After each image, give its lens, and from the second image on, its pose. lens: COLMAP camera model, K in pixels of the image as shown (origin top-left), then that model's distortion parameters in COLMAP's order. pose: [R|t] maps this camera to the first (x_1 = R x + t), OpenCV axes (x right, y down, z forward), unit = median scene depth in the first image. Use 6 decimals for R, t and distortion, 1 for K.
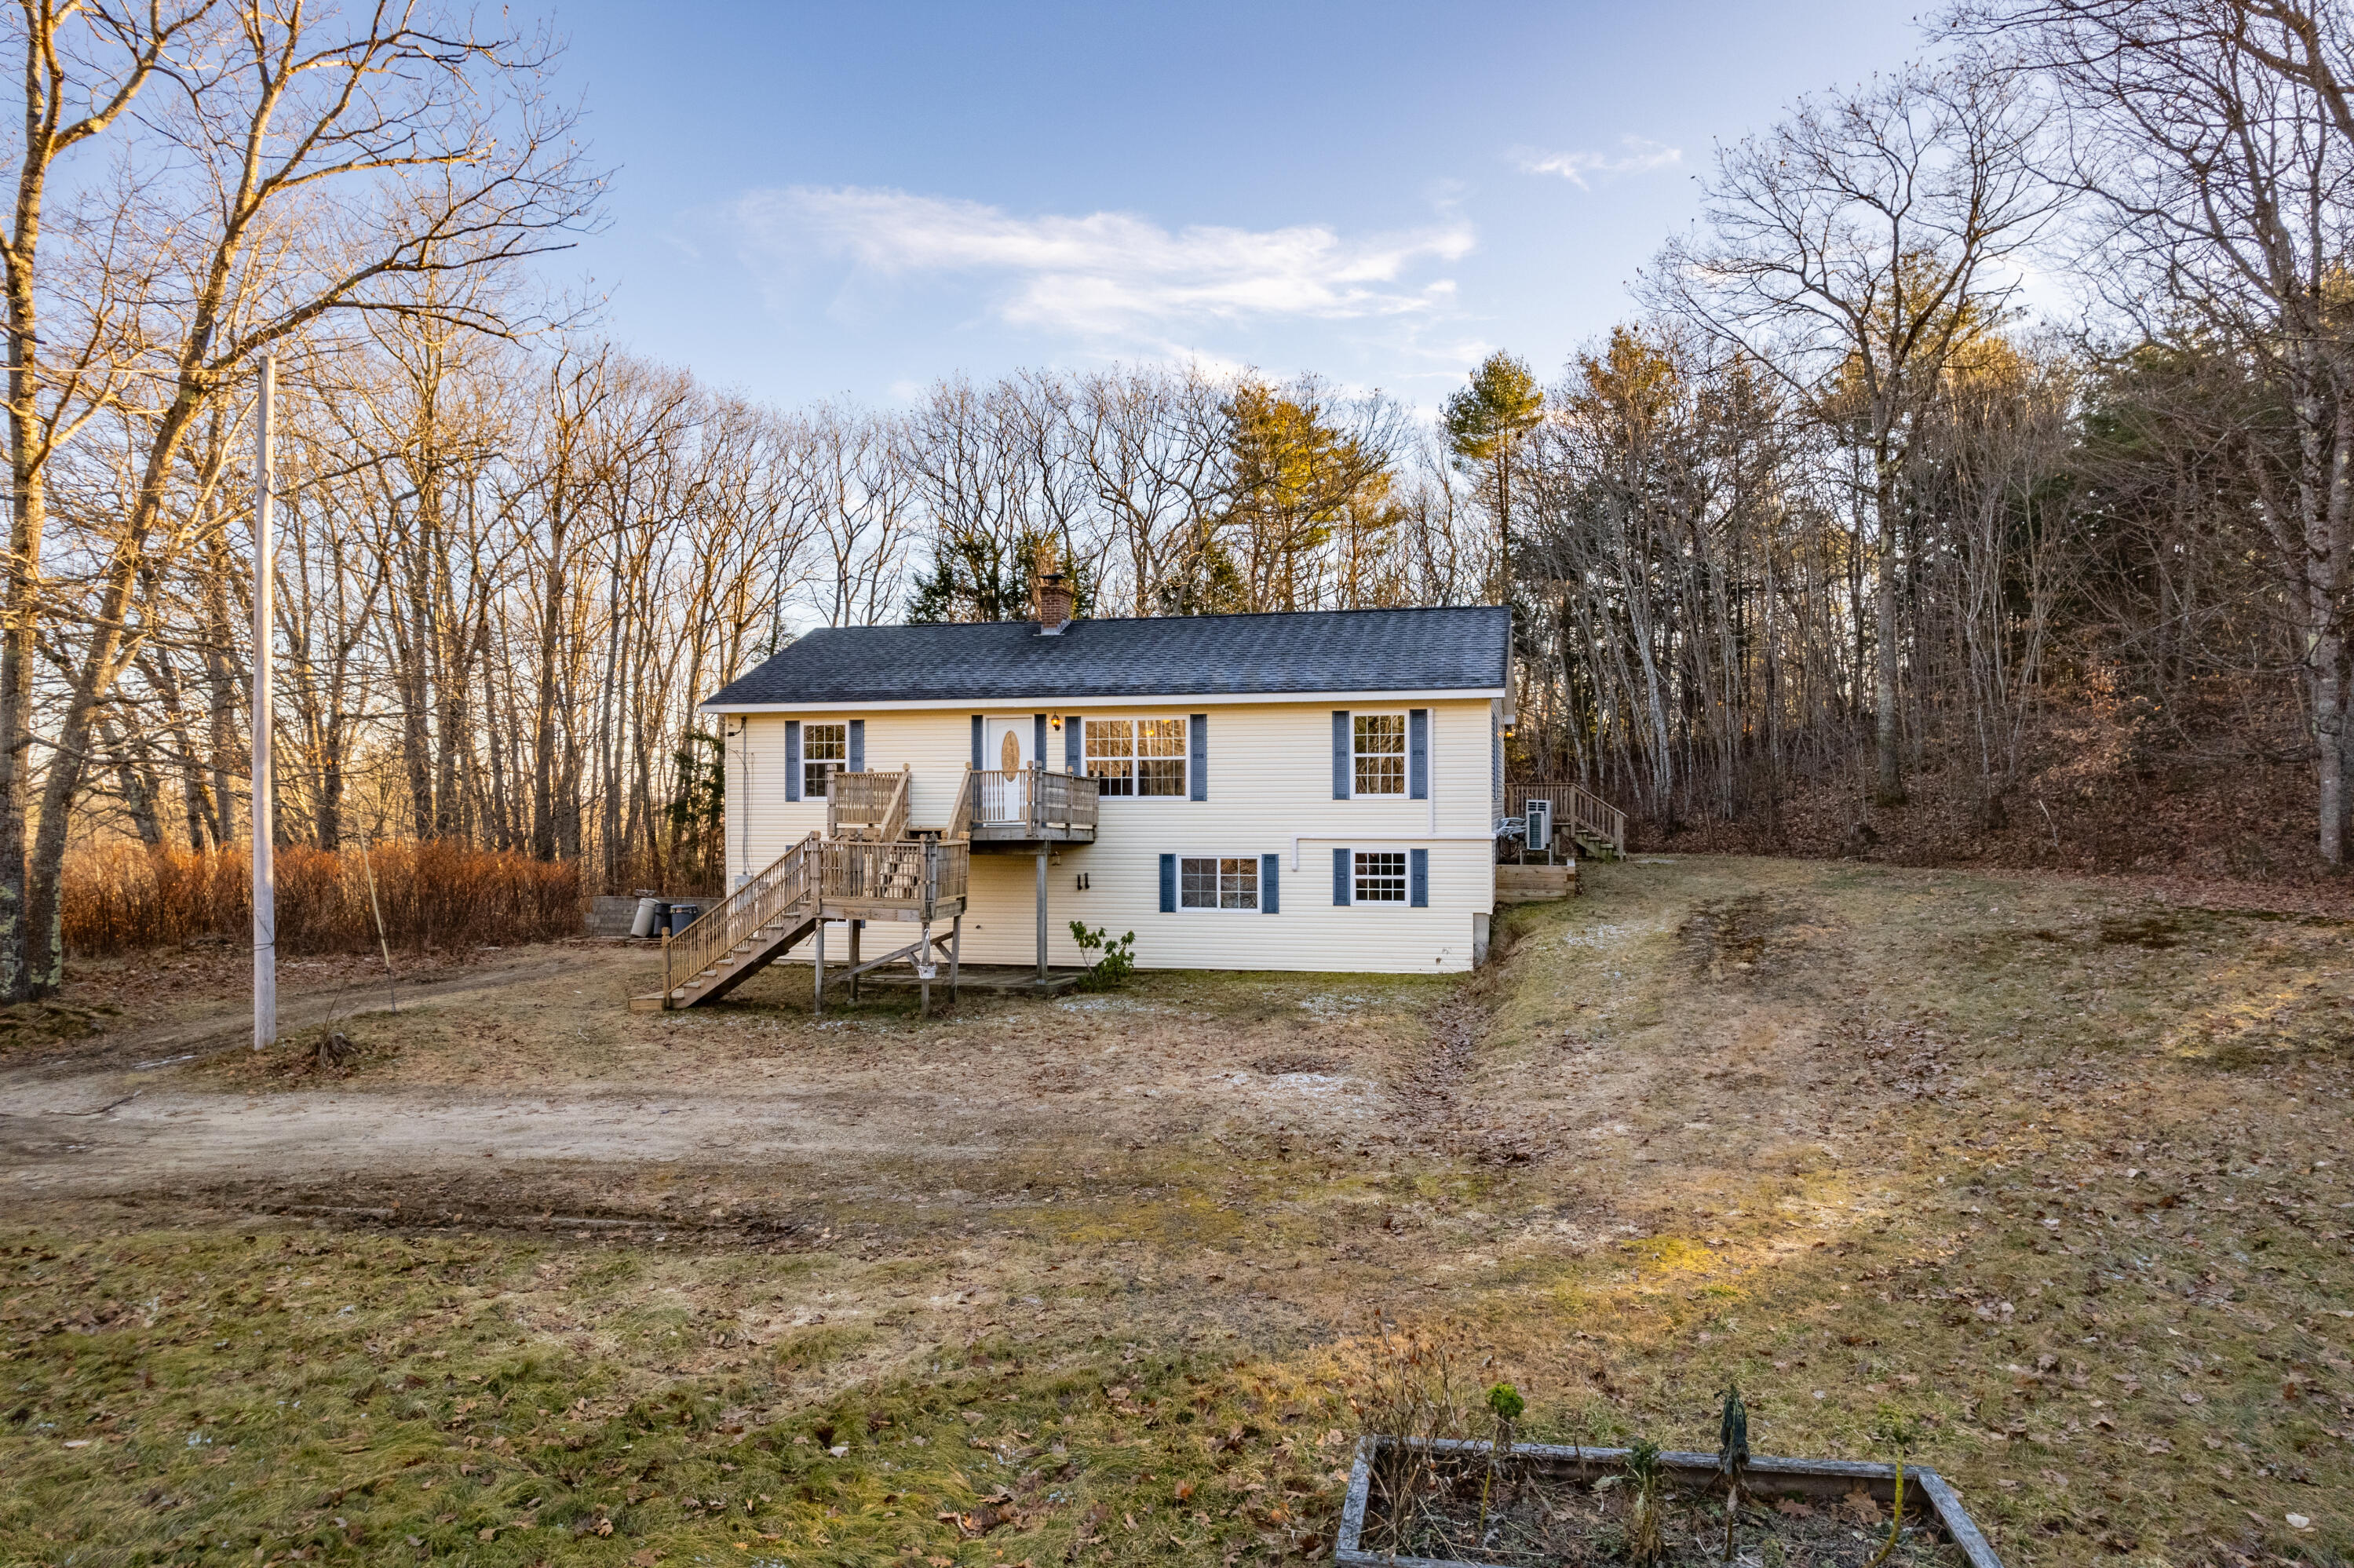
lens RADIAL K [[1489.1, 0, 1181.2], [0, 1489.1, 802.1], [0, 0, 1]] dist [-0.072467, 0.061673]
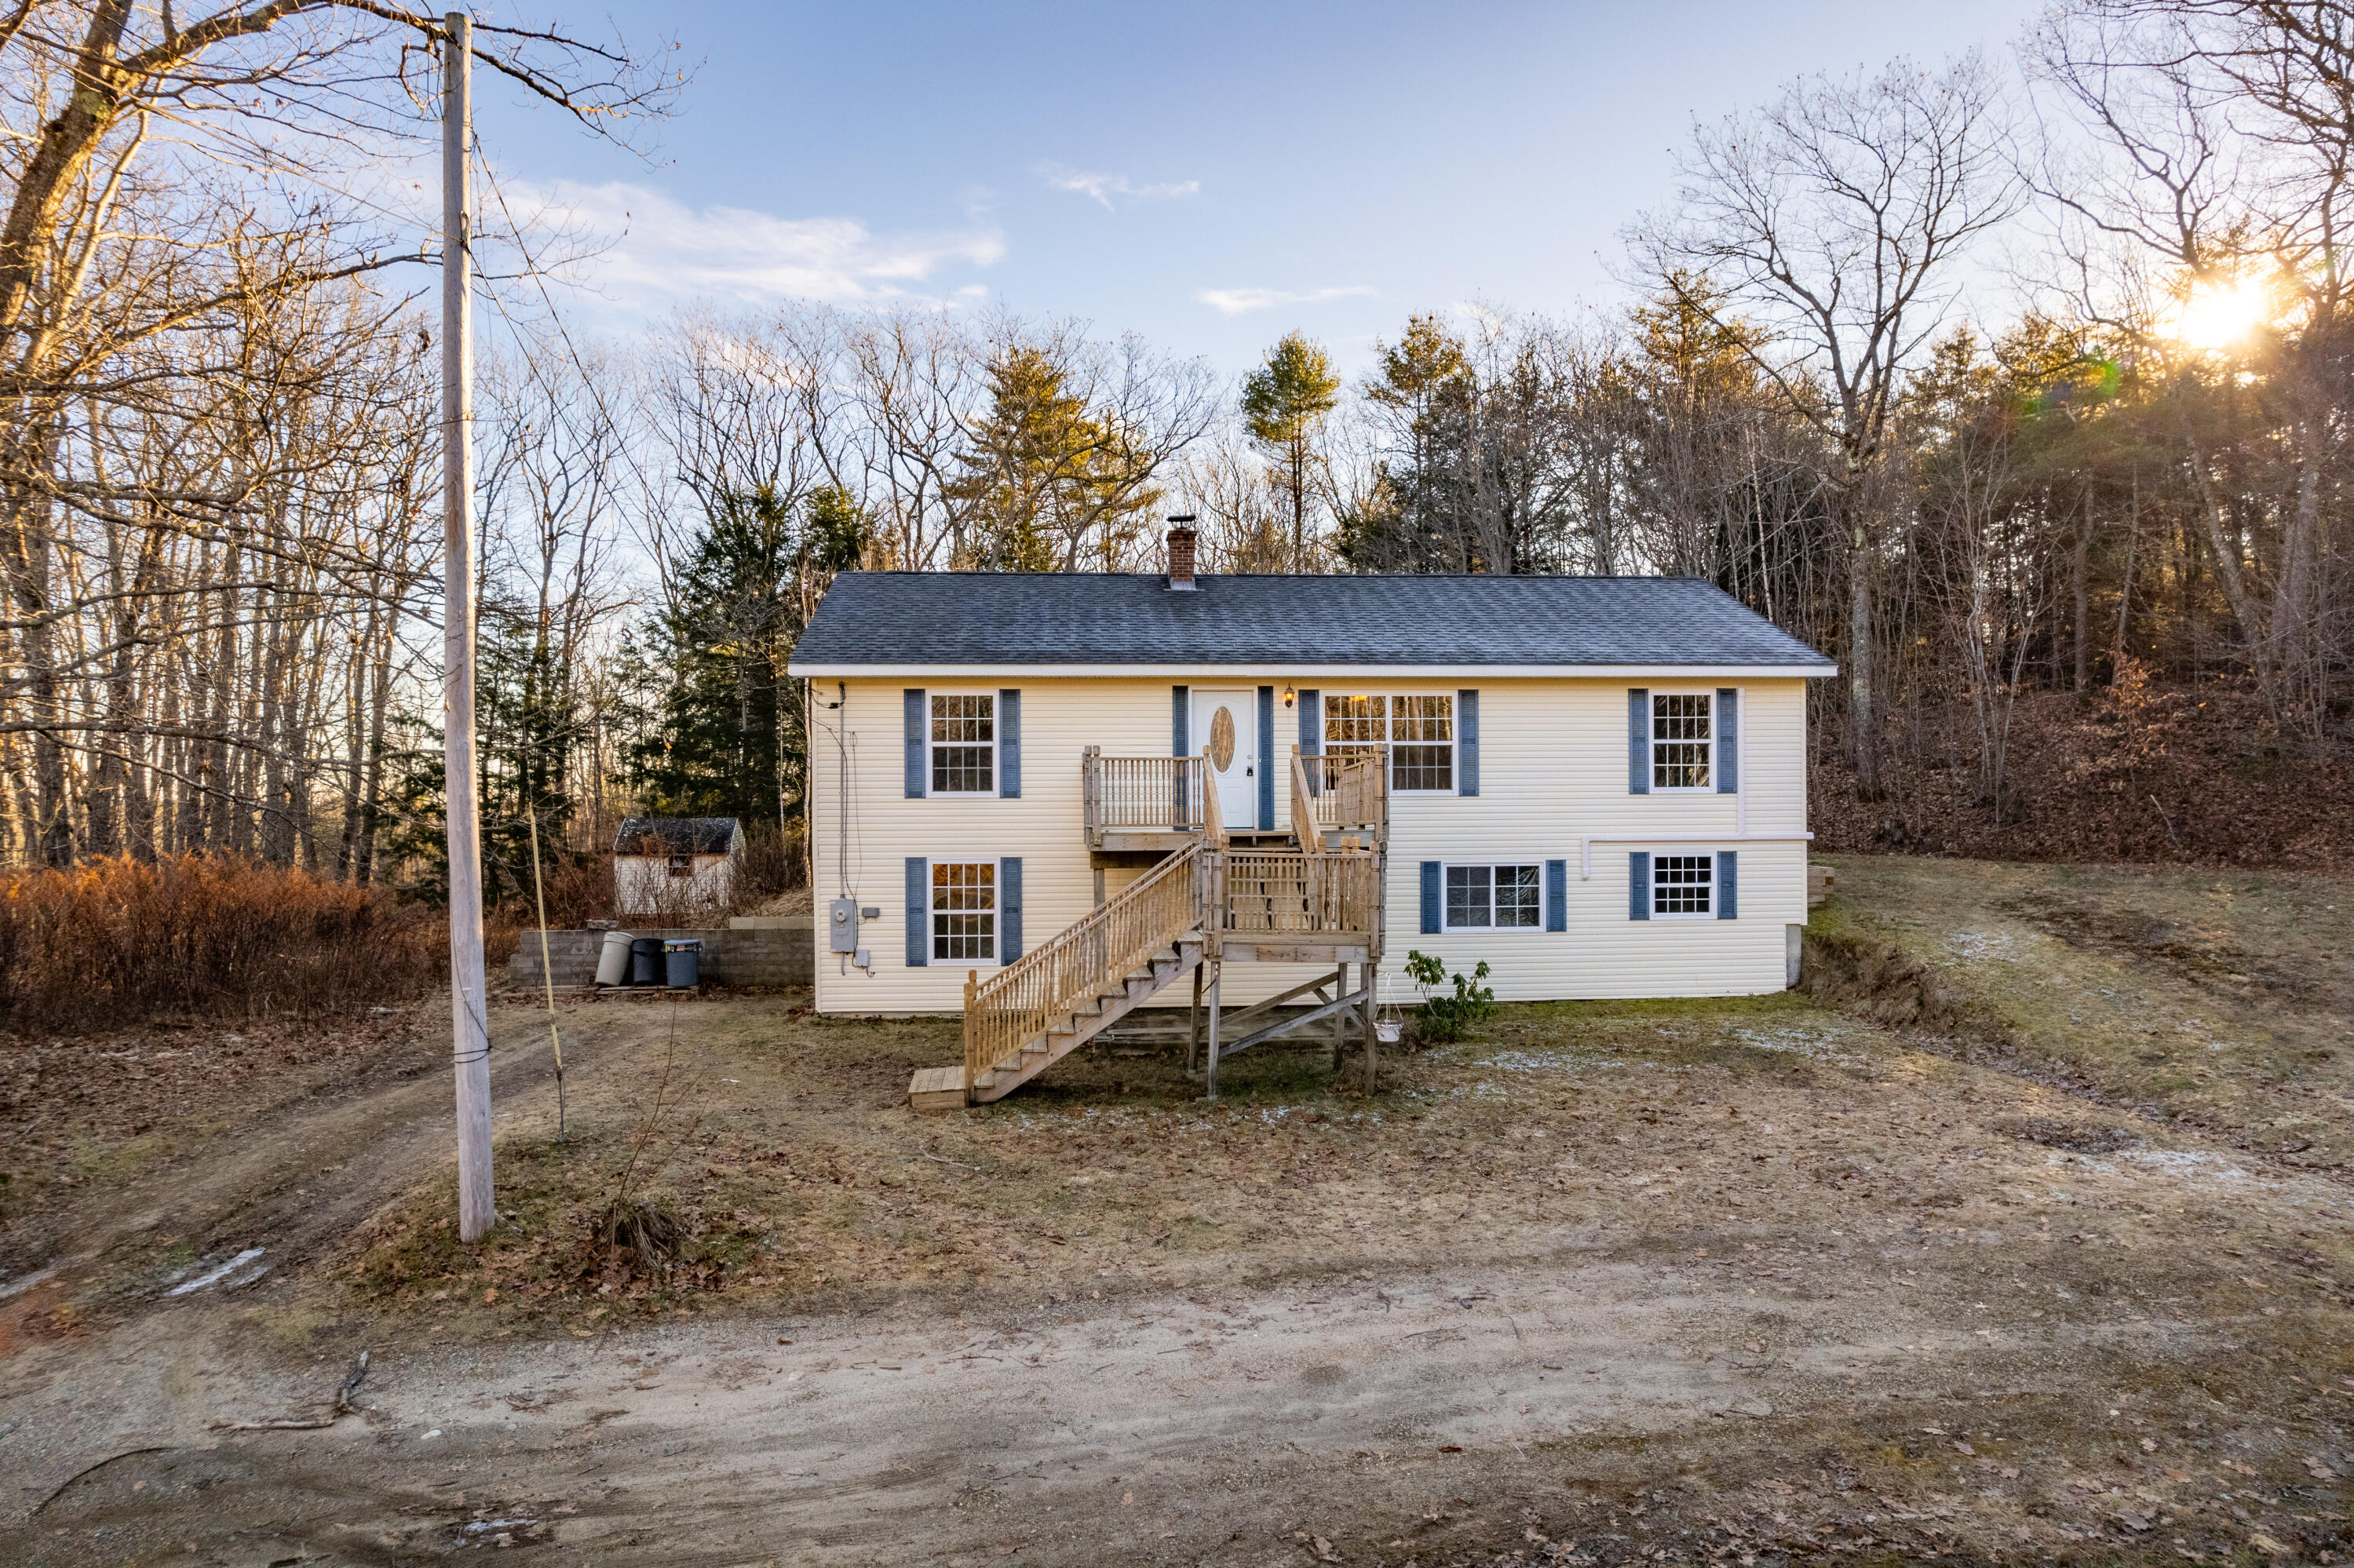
lens RADIAL K [[1489.1, 0, 1163.2], [0, 1489.1, 797.5], [0, 0, 1]] dist [-0.072467, 0.061673]
pose [[0.955335, -0.001614, 0.295522, -0.395444], [0.002588, 0.999992, -0.002904, 0.002112], [-0.295515, 0.003539, 0.955332, 0.277675]]
